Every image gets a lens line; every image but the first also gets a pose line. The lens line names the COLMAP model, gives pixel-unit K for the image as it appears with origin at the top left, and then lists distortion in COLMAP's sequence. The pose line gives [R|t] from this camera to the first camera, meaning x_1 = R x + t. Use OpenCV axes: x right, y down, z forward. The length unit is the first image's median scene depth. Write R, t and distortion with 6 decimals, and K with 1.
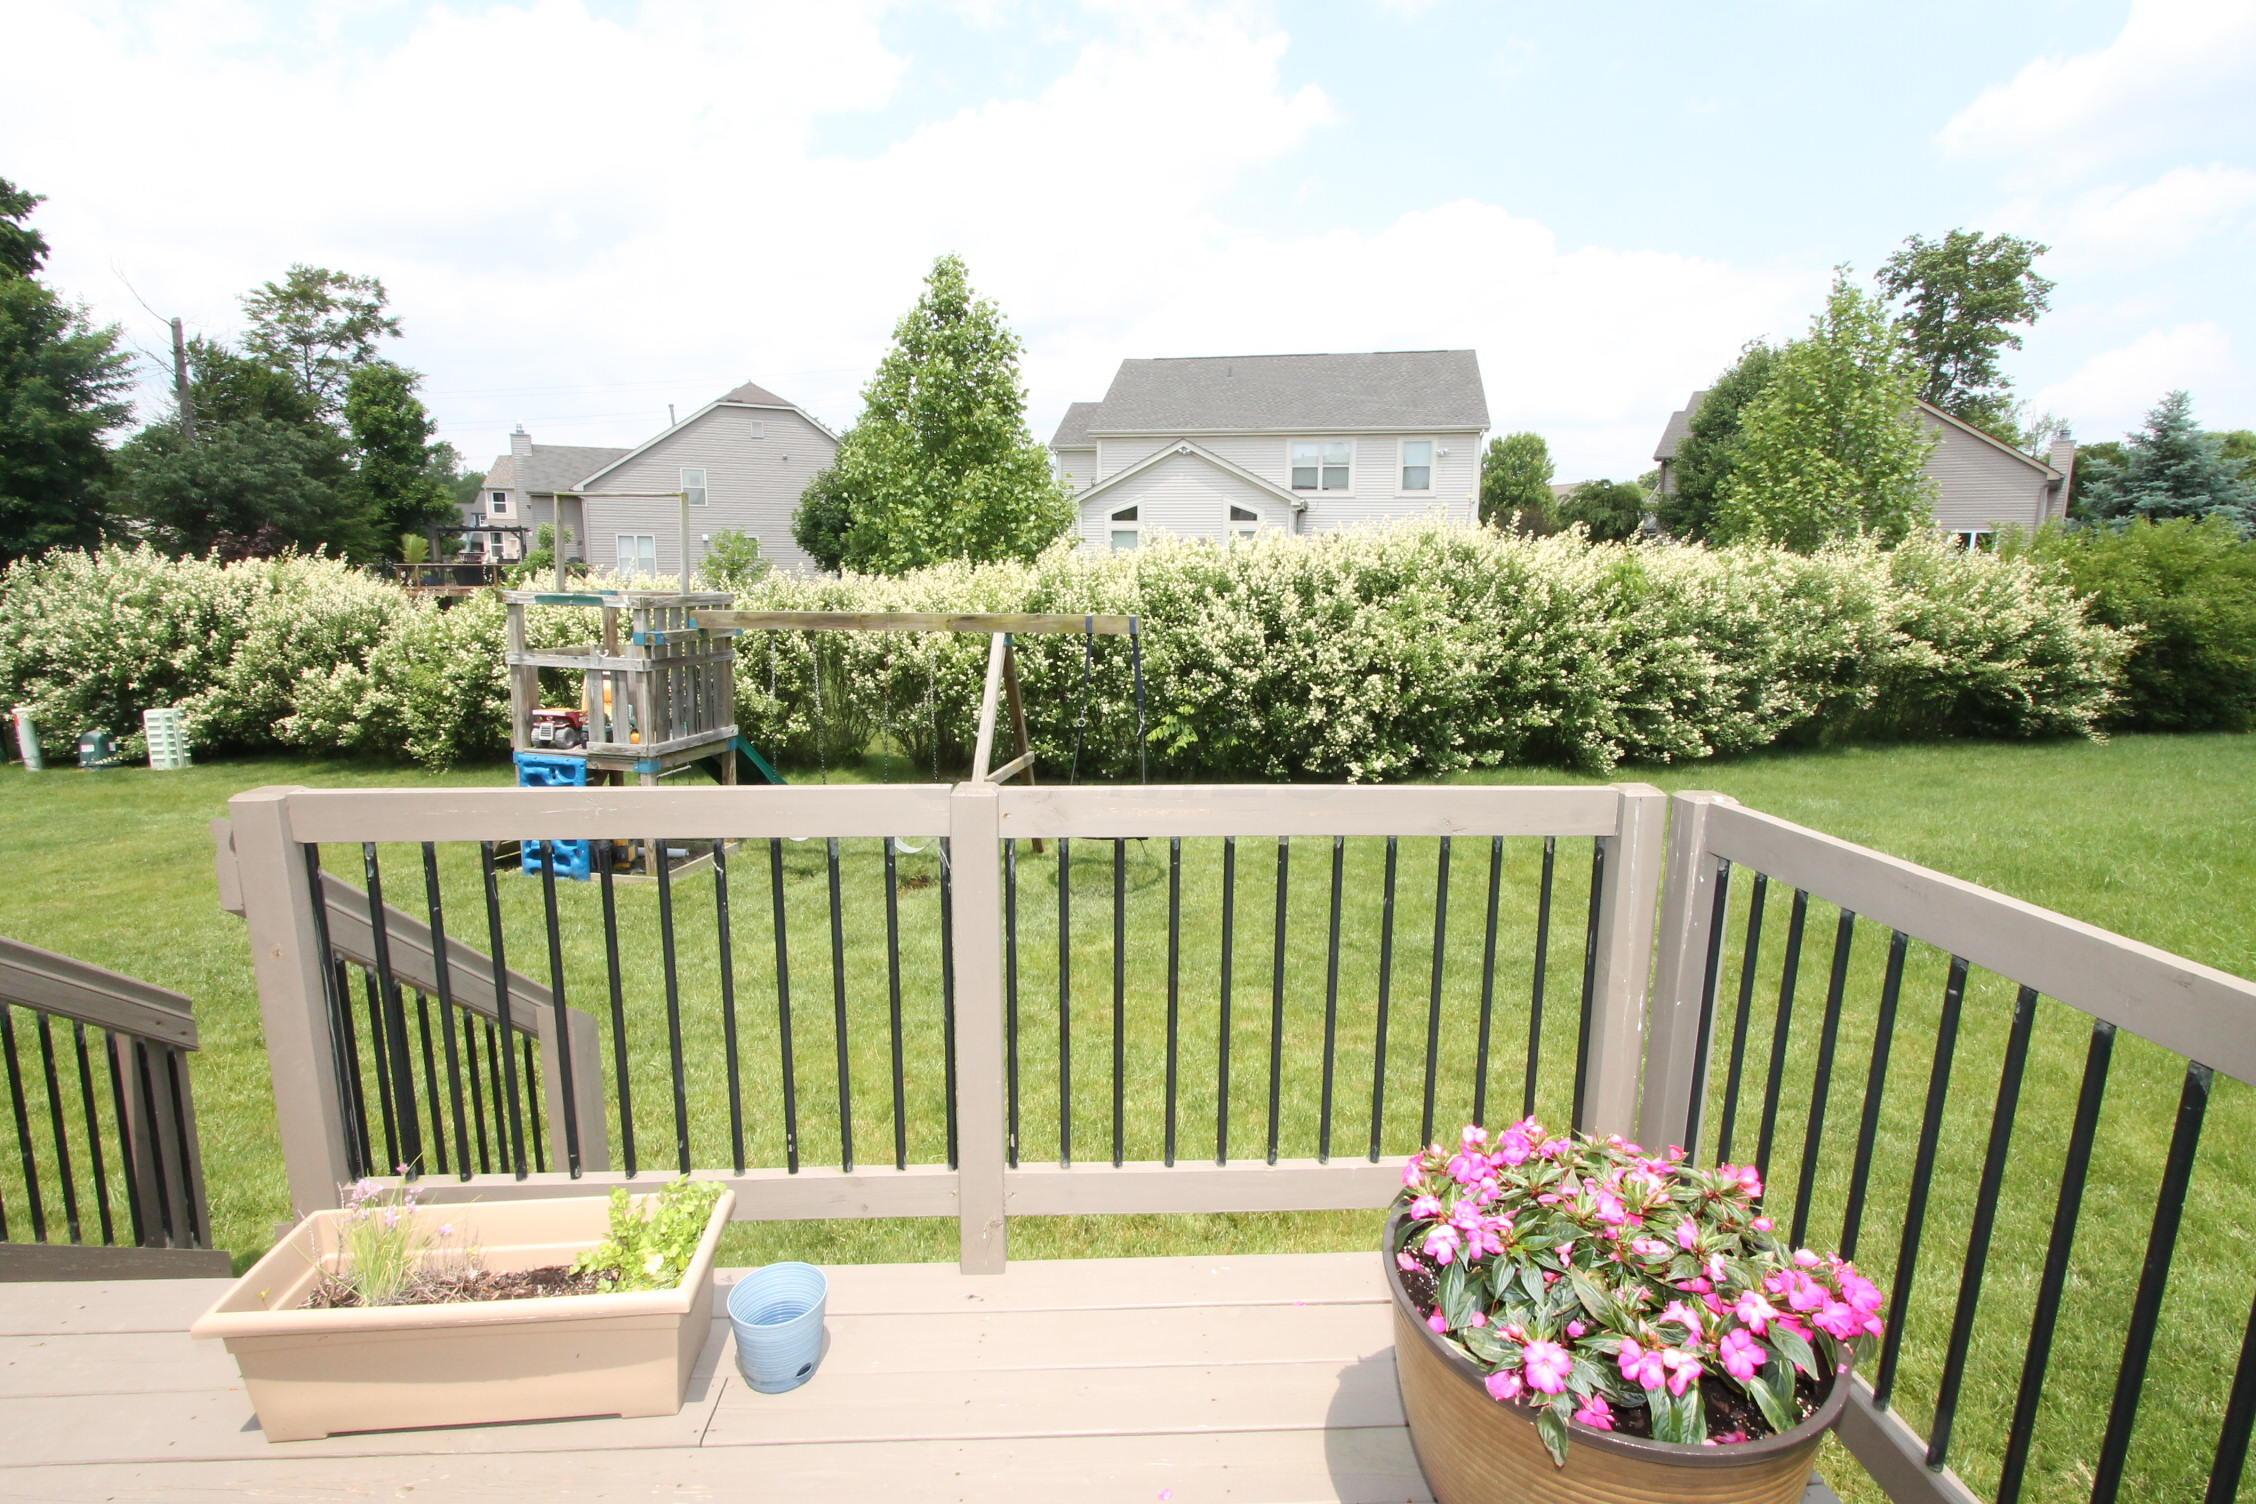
lens RADIAL K [[1080.7, 0, 1128.0], [0, 1080.7, 752.0], [0, 0, 1]] dist [-0.005203, 0.000681]
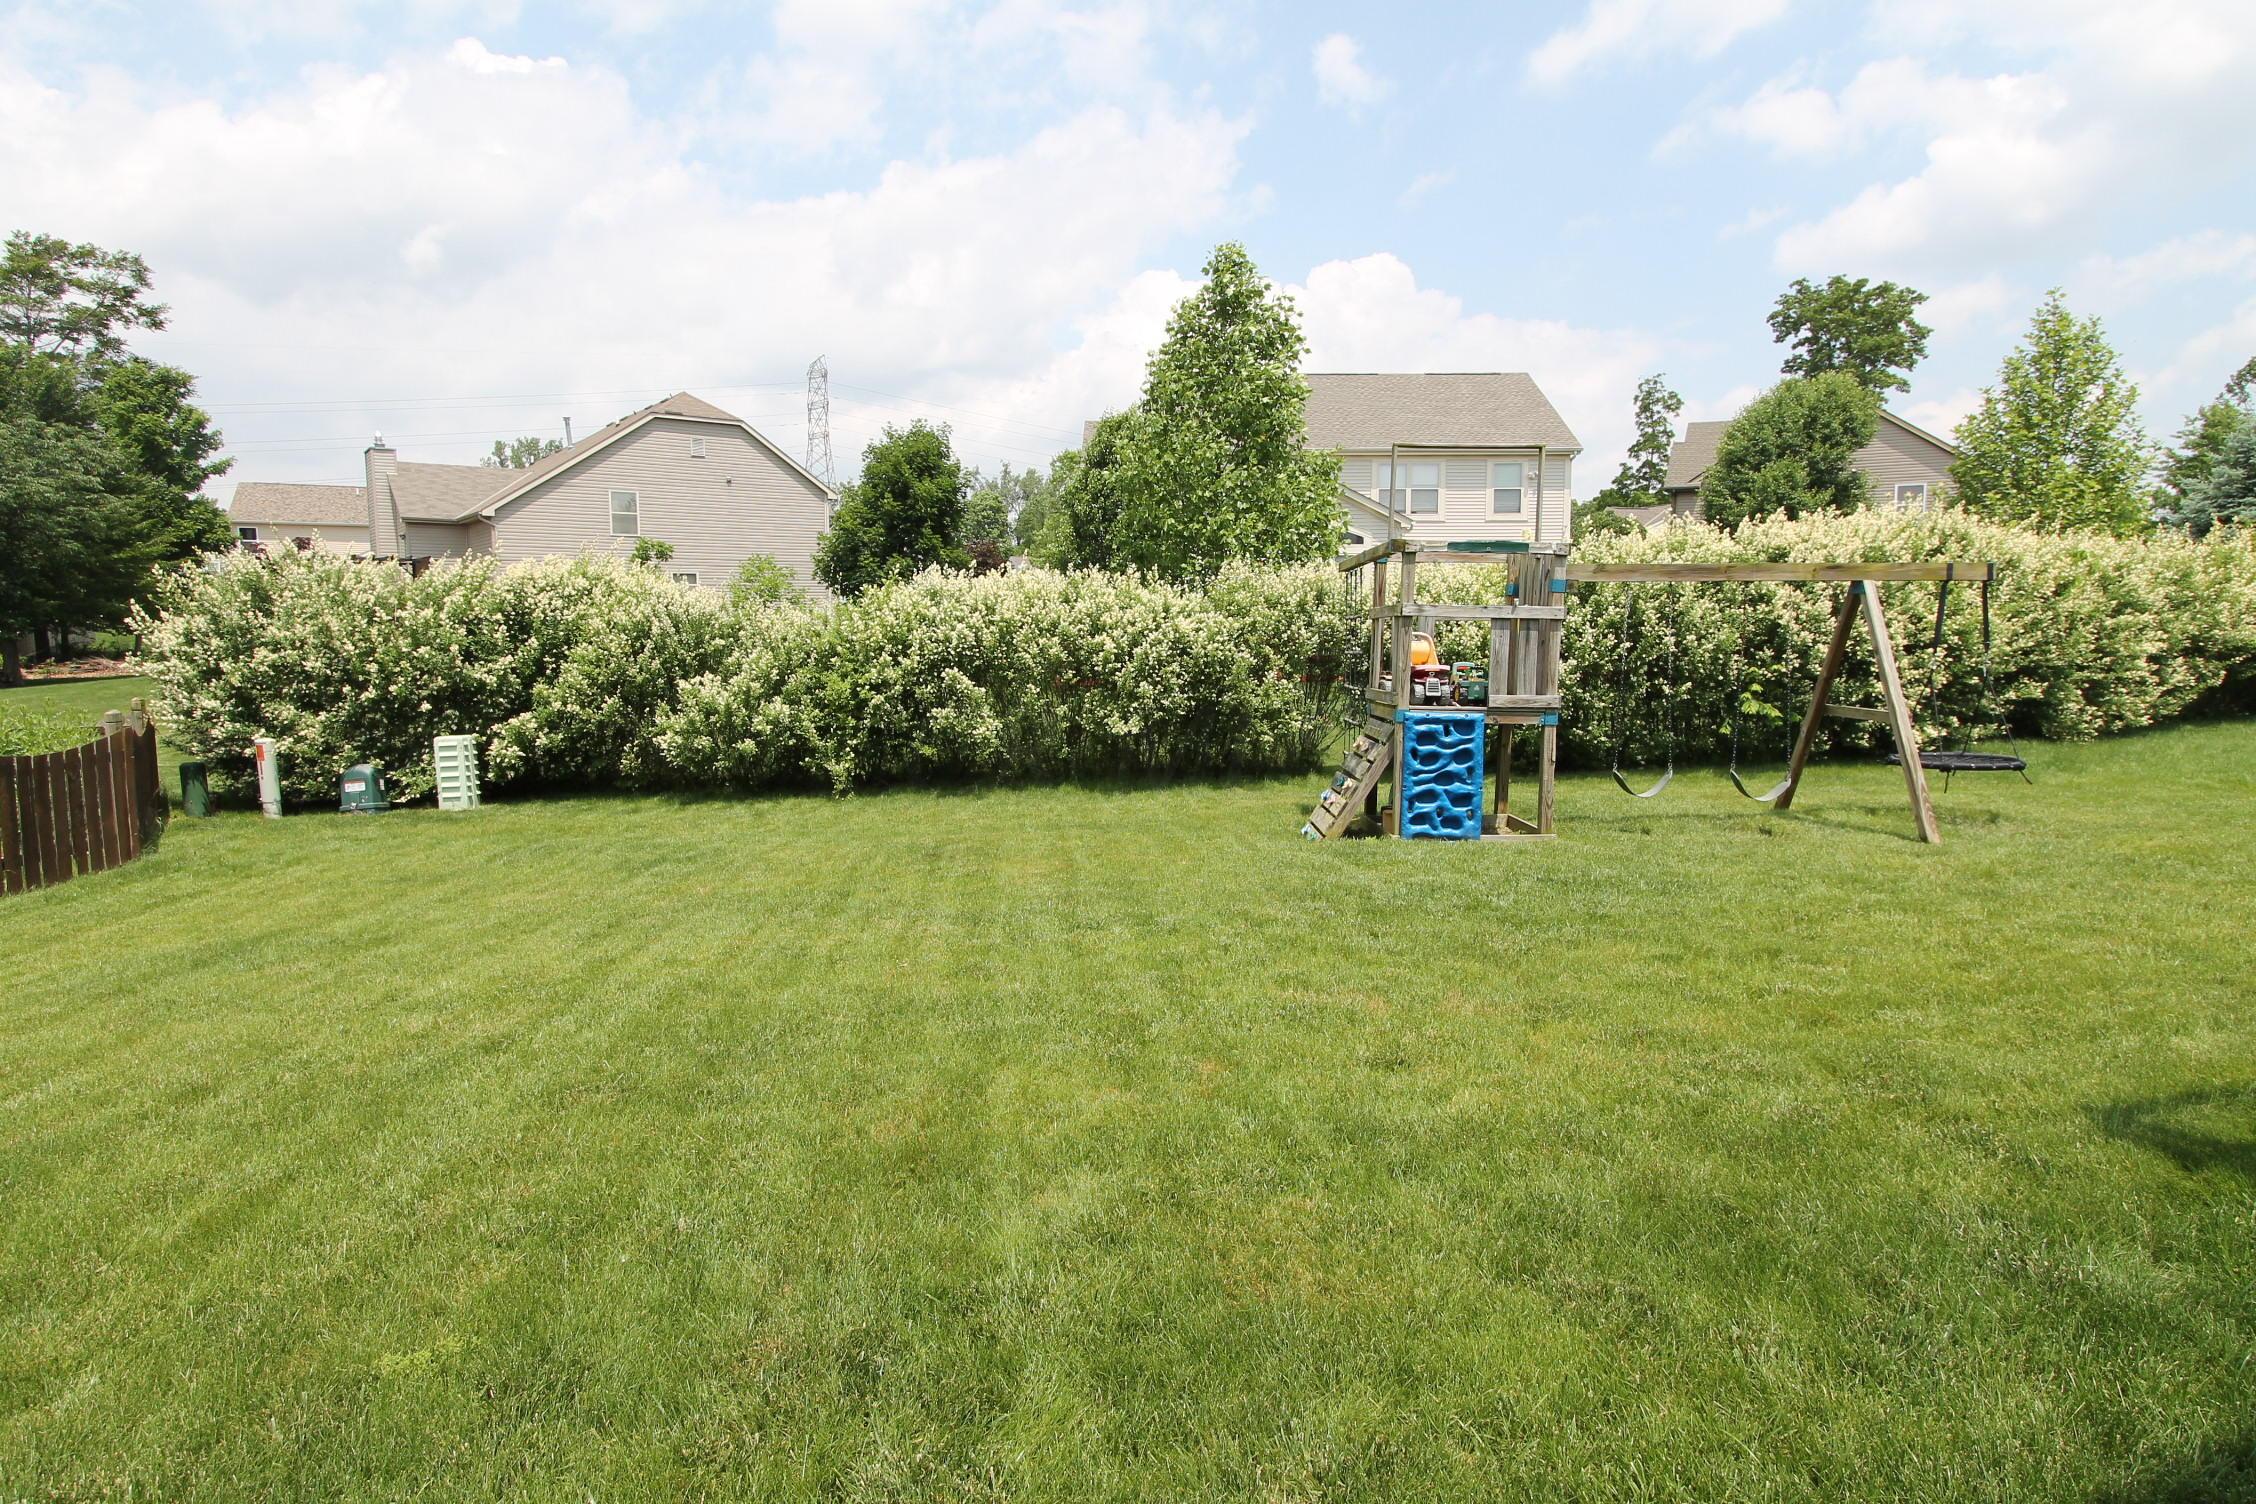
lens RADIAL K [[1250.7, 0, 1128.0], [0, 1250.7, 752.0], [0, 0, 1]] dist [-0.000652, -0.000401]
pose [[0.983373, -0.029348, 0.179211, -0.207455], [0.041926, 0.996885, -0.066806, 0.020608], [-0.176692, 0.073209, 0.981540, -0.003504]]
